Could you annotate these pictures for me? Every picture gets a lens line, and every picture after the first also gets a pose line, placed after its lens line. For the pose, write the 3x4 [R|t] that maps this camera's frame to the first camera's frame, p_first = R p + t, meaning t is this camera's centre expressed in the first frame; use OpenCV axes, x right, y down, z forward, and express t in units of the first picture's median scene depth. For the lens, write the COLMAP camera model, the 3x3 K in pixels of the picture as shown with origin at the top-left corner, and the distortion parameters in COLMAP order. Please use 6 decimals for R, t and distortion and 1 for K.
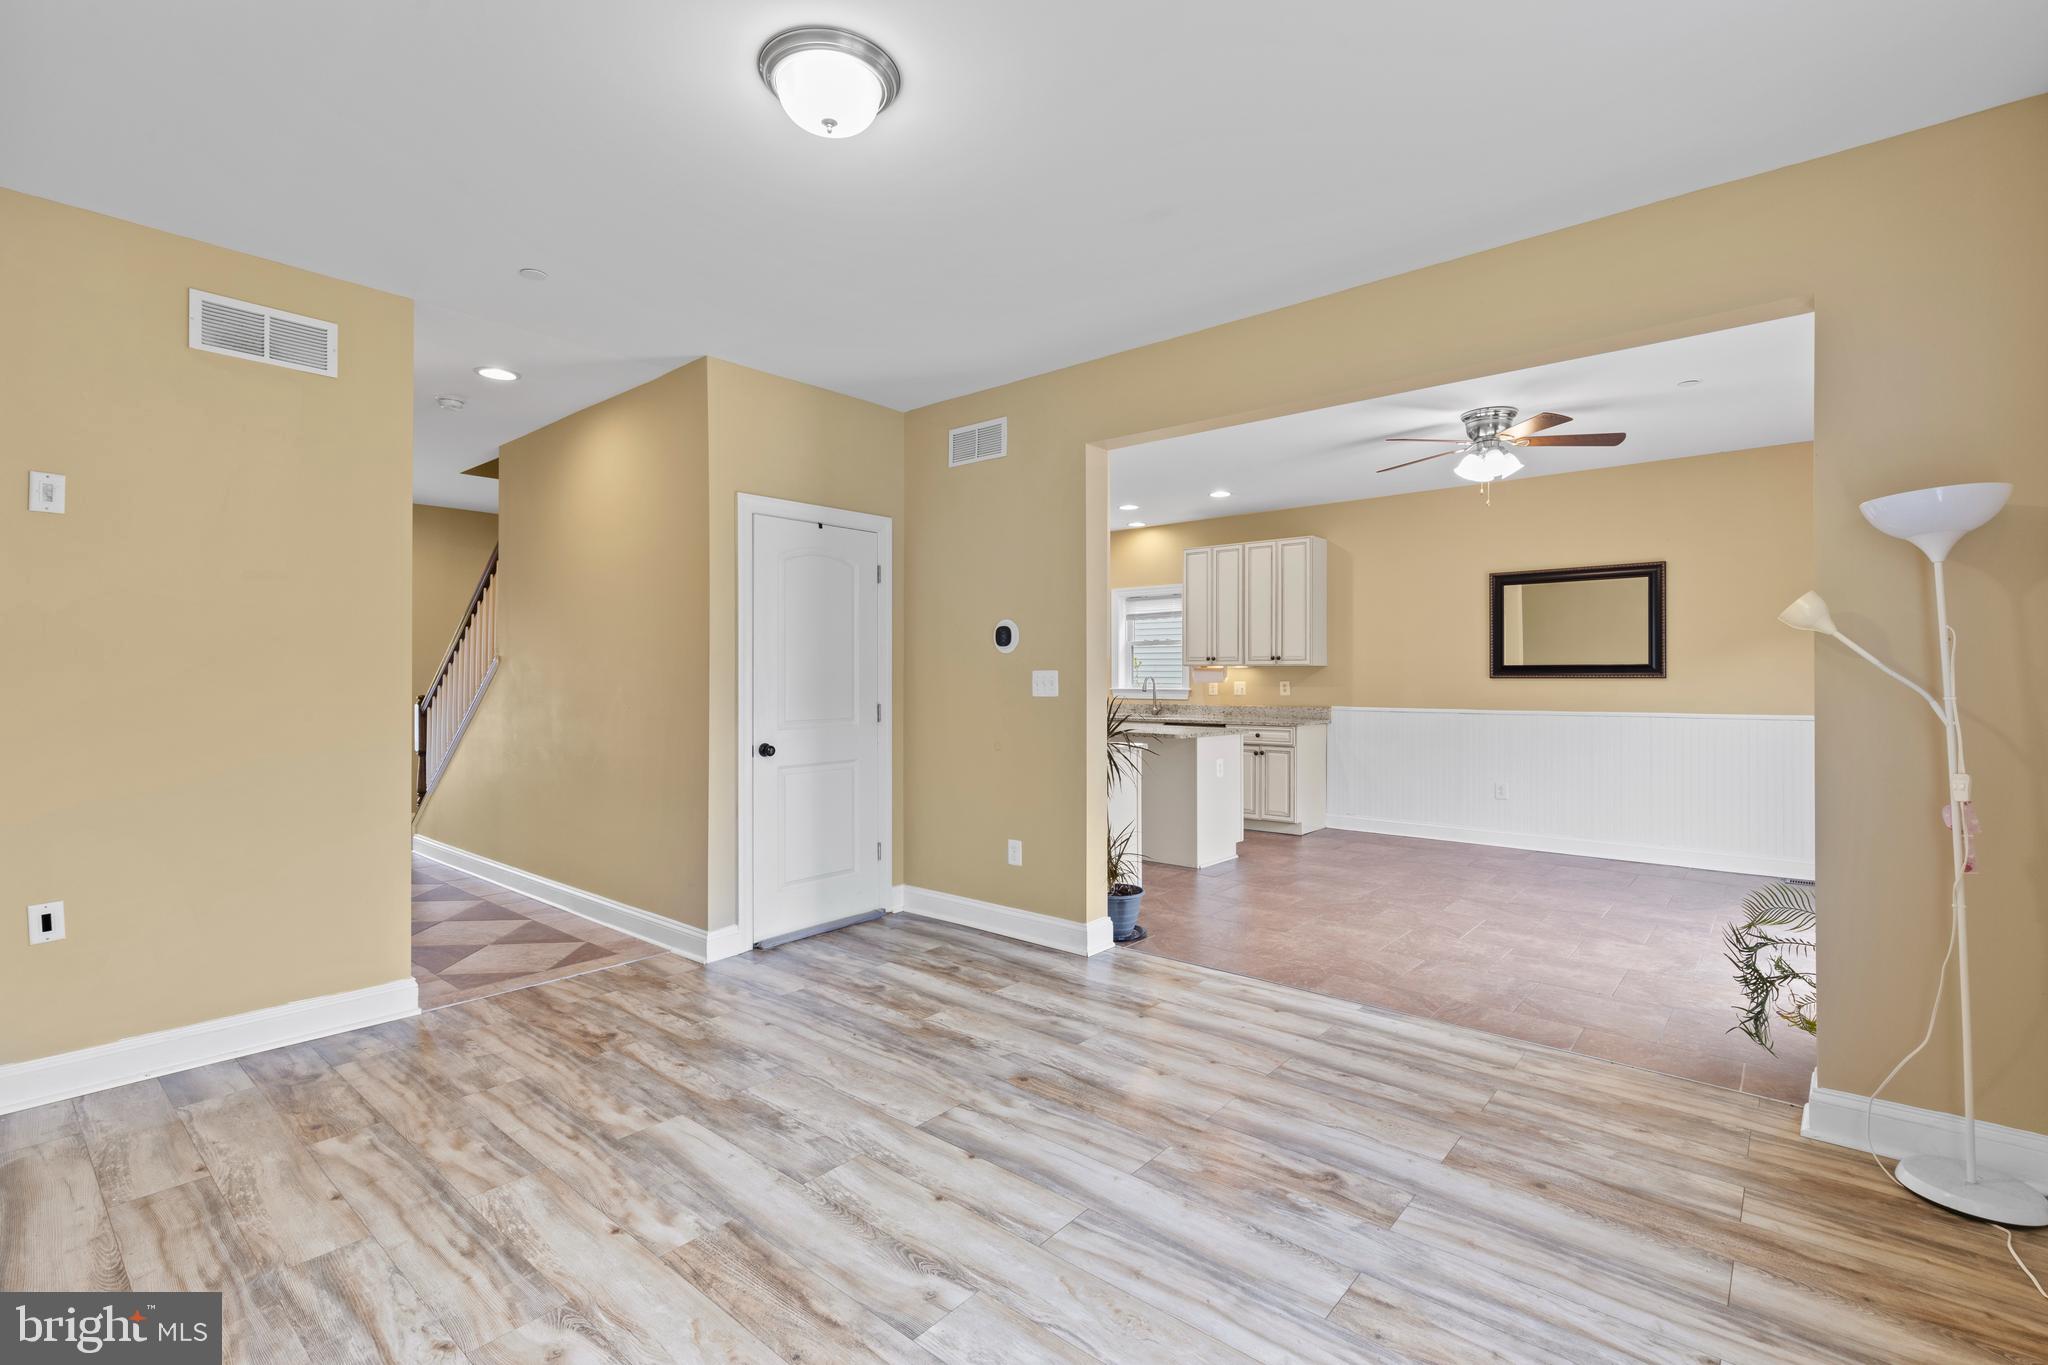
lens RADIAL K [[916.7, 0, 1035.0], [0, 916.7, 679.2], [0, 0, 1]] dist [0.004647, -0.000360]
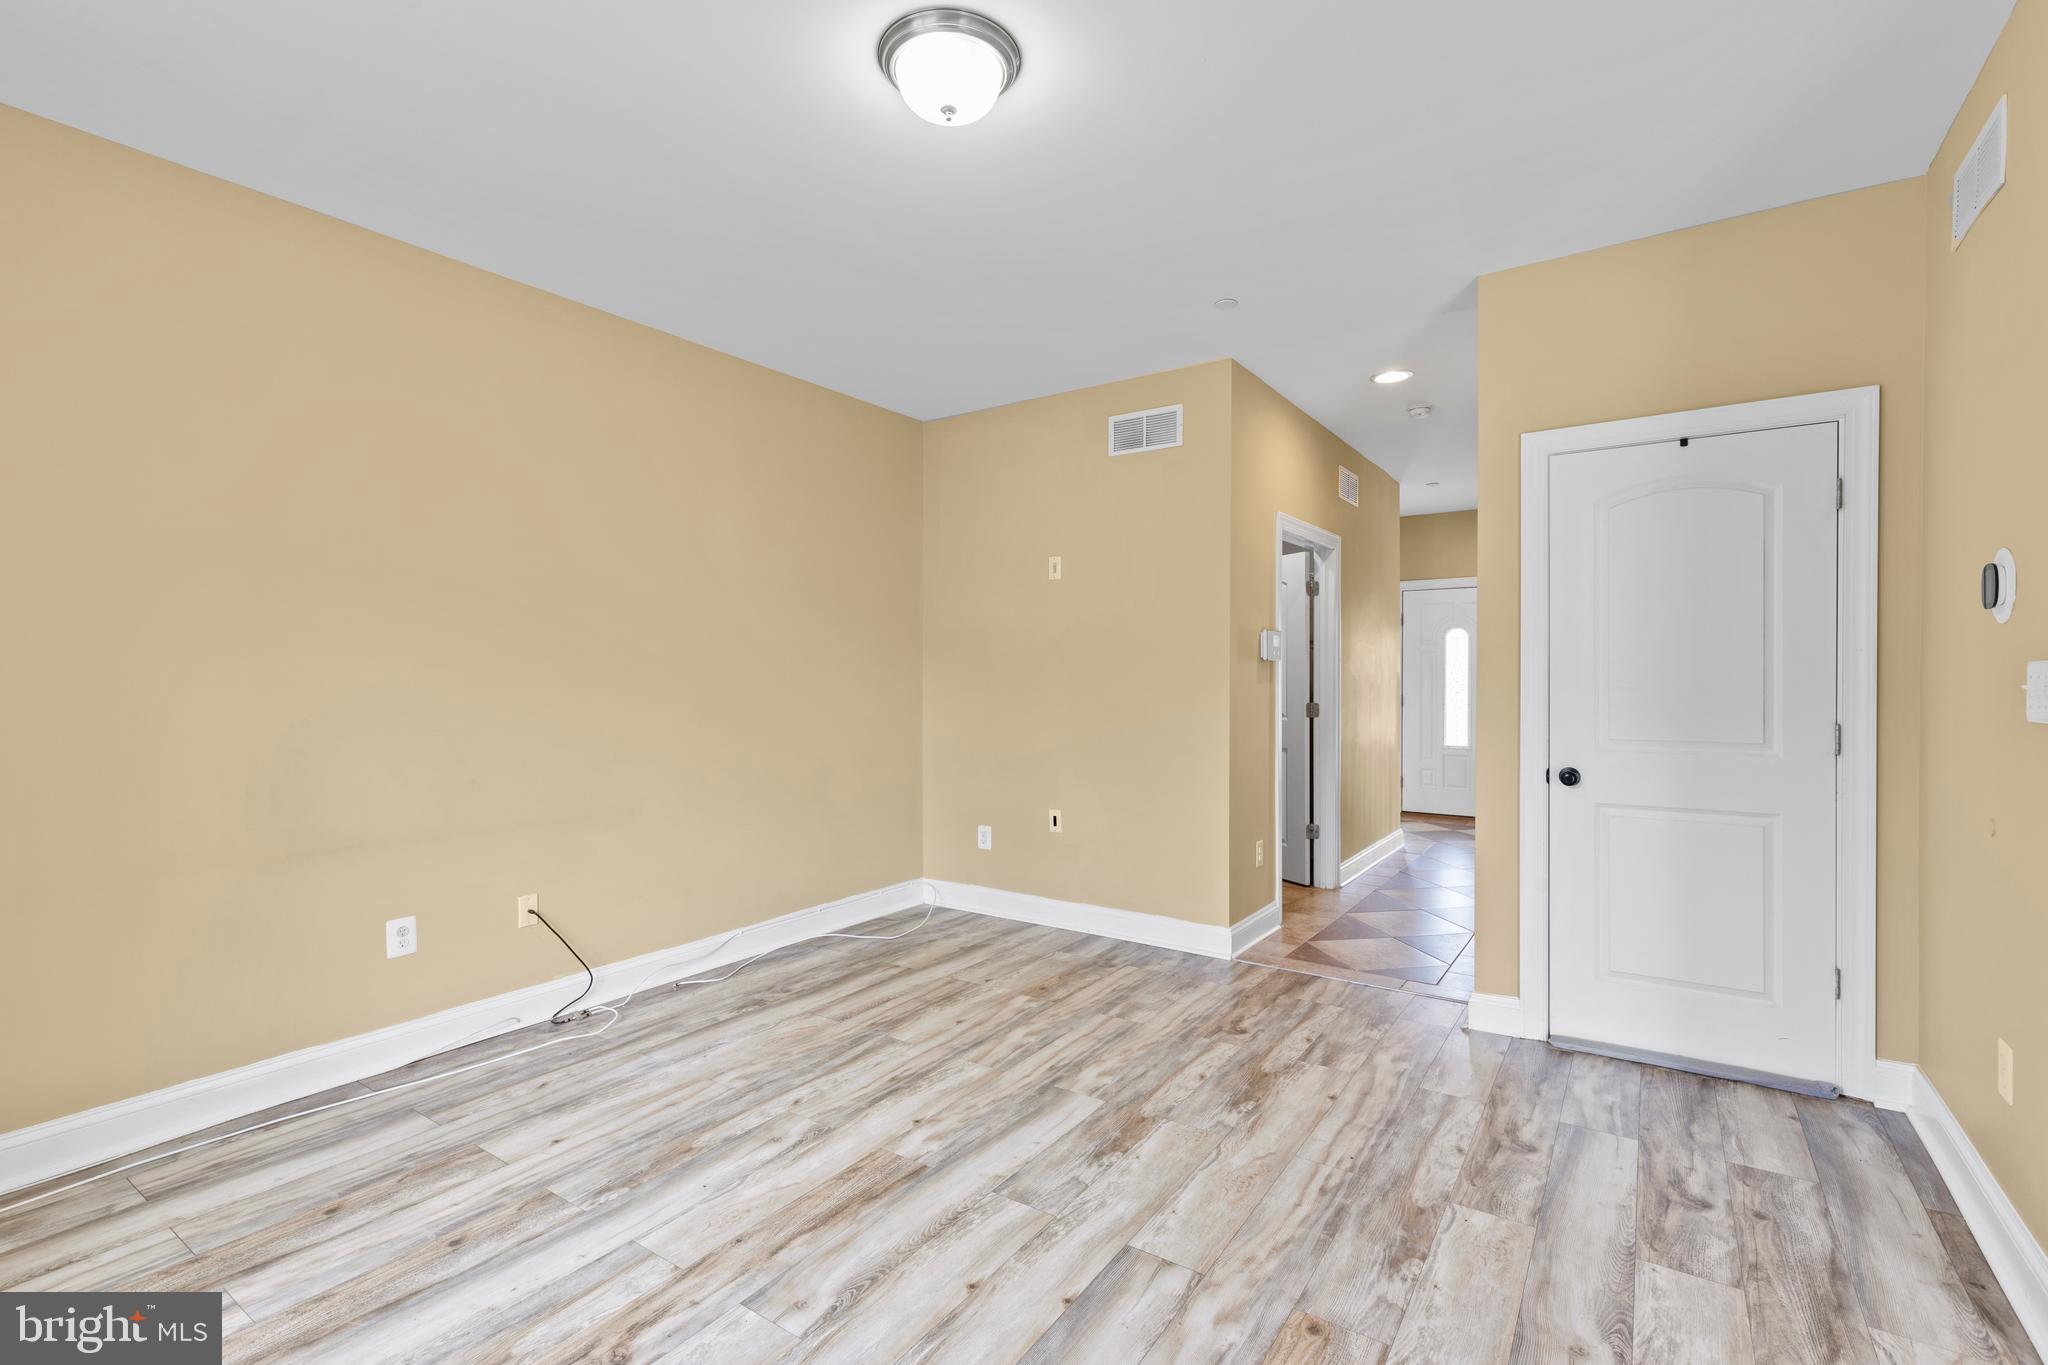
lens RADIAL K [[918.3, 0, 1024.2], [0, 918.3, 679.1], [0, 0, 1]] dist [0.001575, -0.000477]
pose [[0.096216, 0.003428, -0.995355, 0.503059], [-0.000173, 0.999994, 0.003427, -0.002651], [0.995360, -0.000158, 0.096216, 0.646742]]
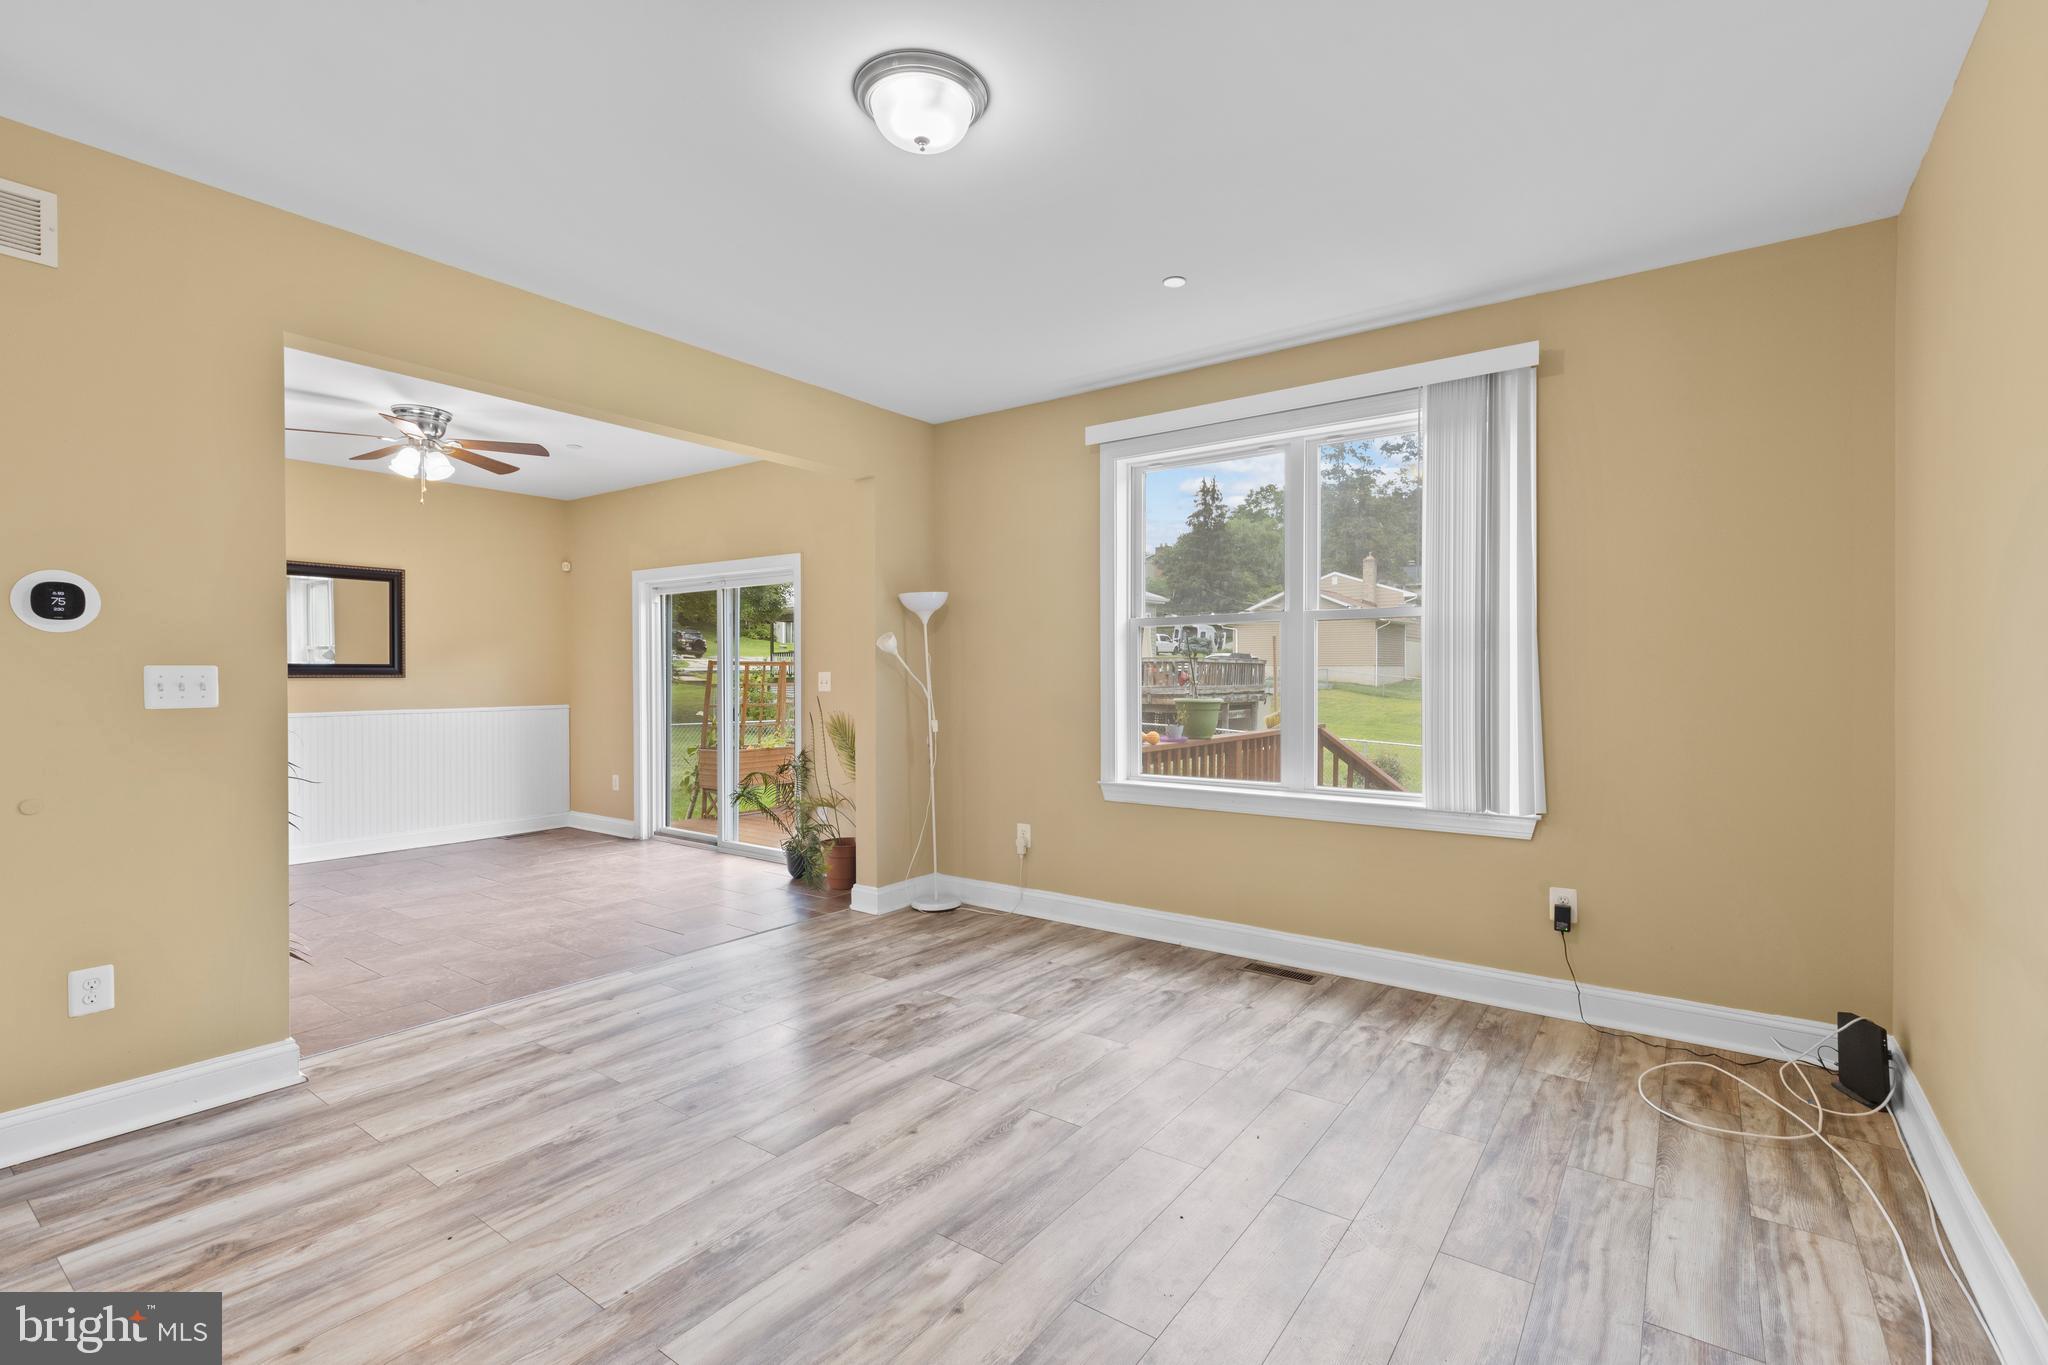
lens RADIAL K [[916.7, 0, 1035.0], [0, 916.7, 679.2], [0, 0, 1]] dist [0.004647, -0.000360]
pose [[-0.076944, -0.002913, 0.997031, -0.840161], [0.002494, 0.999992, 0.003114, -0.001462], [-0.997032, 0.002726, -0.076937, 0.626145]]
